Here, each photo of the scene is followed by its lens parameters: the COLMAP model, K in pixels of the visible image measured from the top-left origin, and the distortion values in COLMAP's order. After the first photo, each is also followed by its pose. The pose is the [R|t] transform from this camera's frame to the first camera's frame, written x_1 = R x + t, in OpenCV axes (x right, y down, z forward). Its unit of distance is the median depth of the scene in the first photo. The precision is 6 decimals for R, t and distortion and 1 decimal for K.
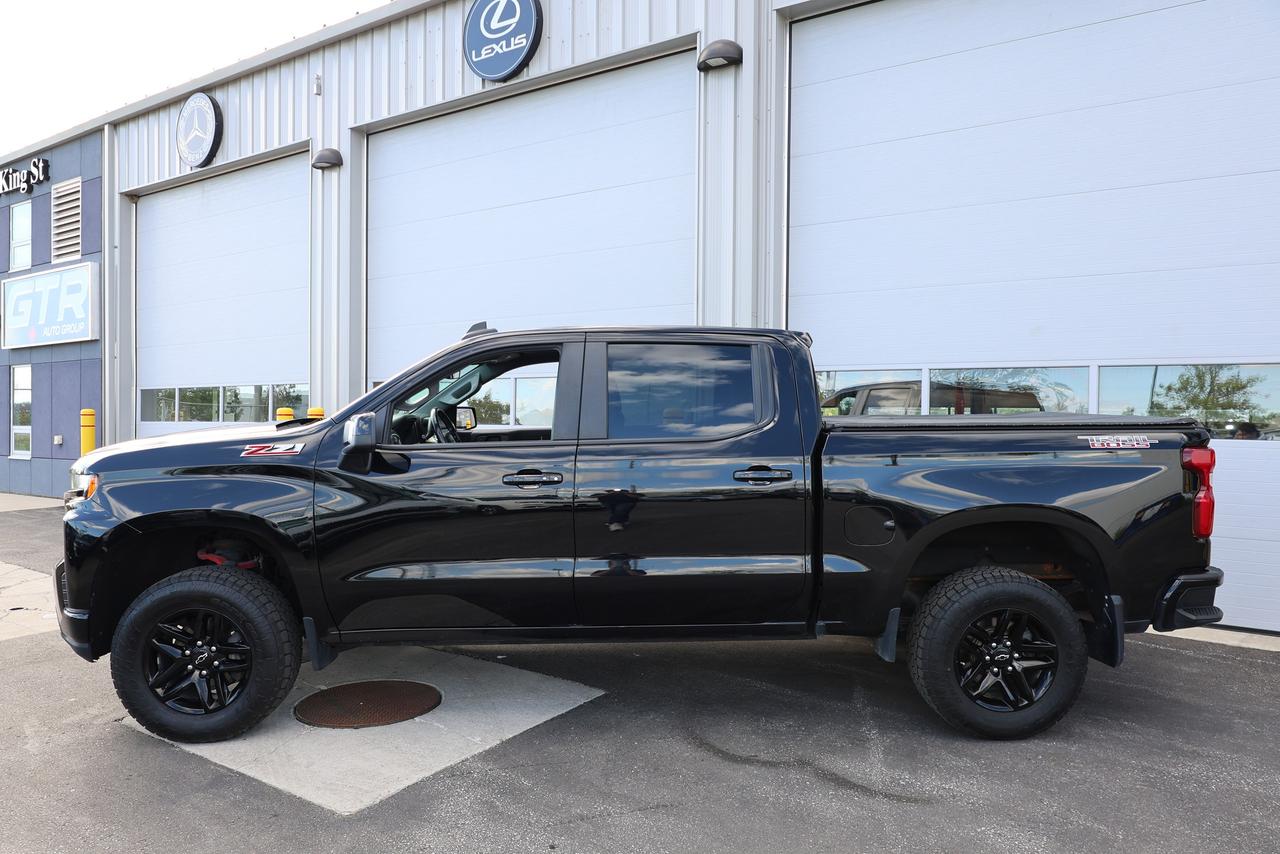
lens RADIAL K [[868.4, 0, 644.4], [0, 868.4, 428.3], [0, 0, 1]] dist [-0.010399, -0.002285]
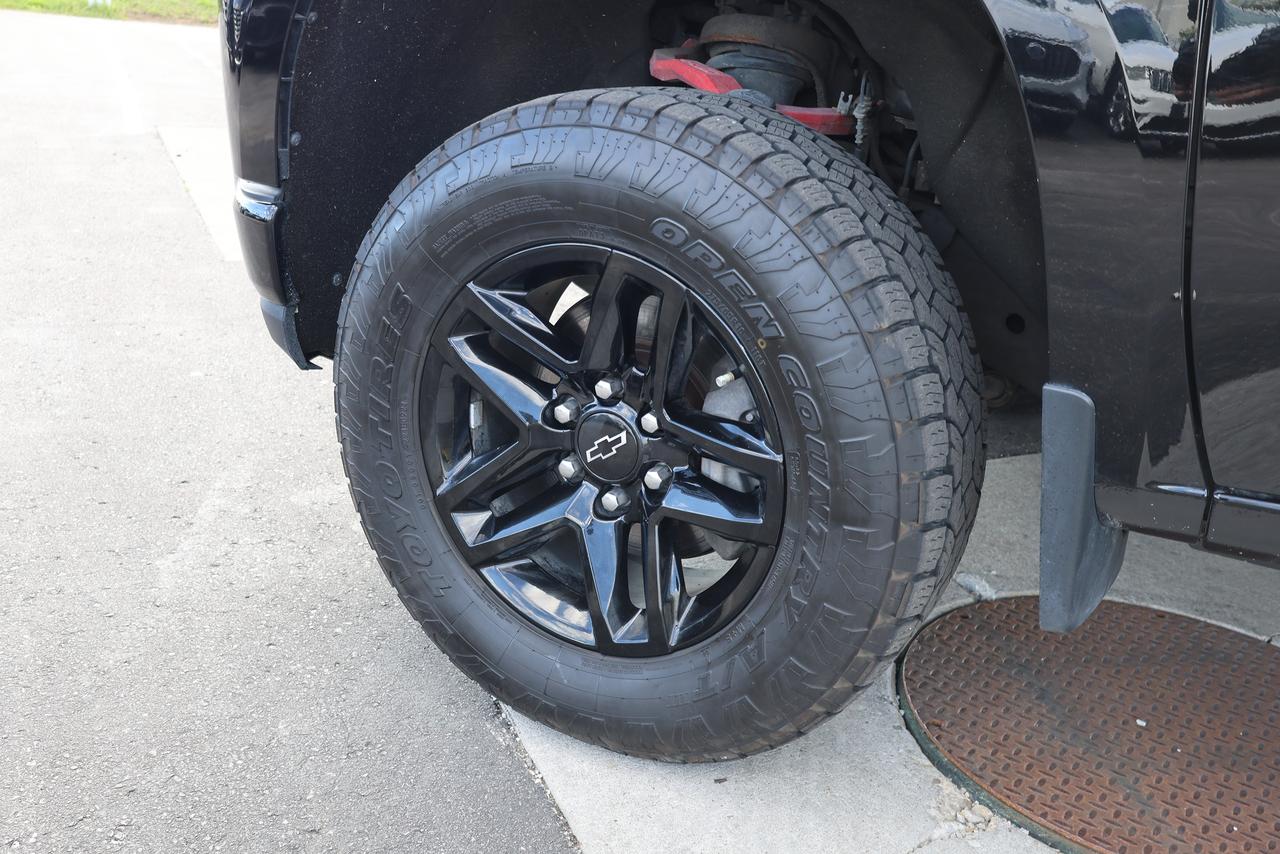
lens RADIAL K [[1255.4, 0, 640.7], [0, 1255.4, 425.5], [0, 0, 1]] dist [0.010498, 0.000000]
pose [[0.845714, 0.234767, -0.479220, -0.326939], [-0.087108, 0.946717, 0.310064, 0.143923], [0.526478, -0.220482, 0.821102, 0.702193]]
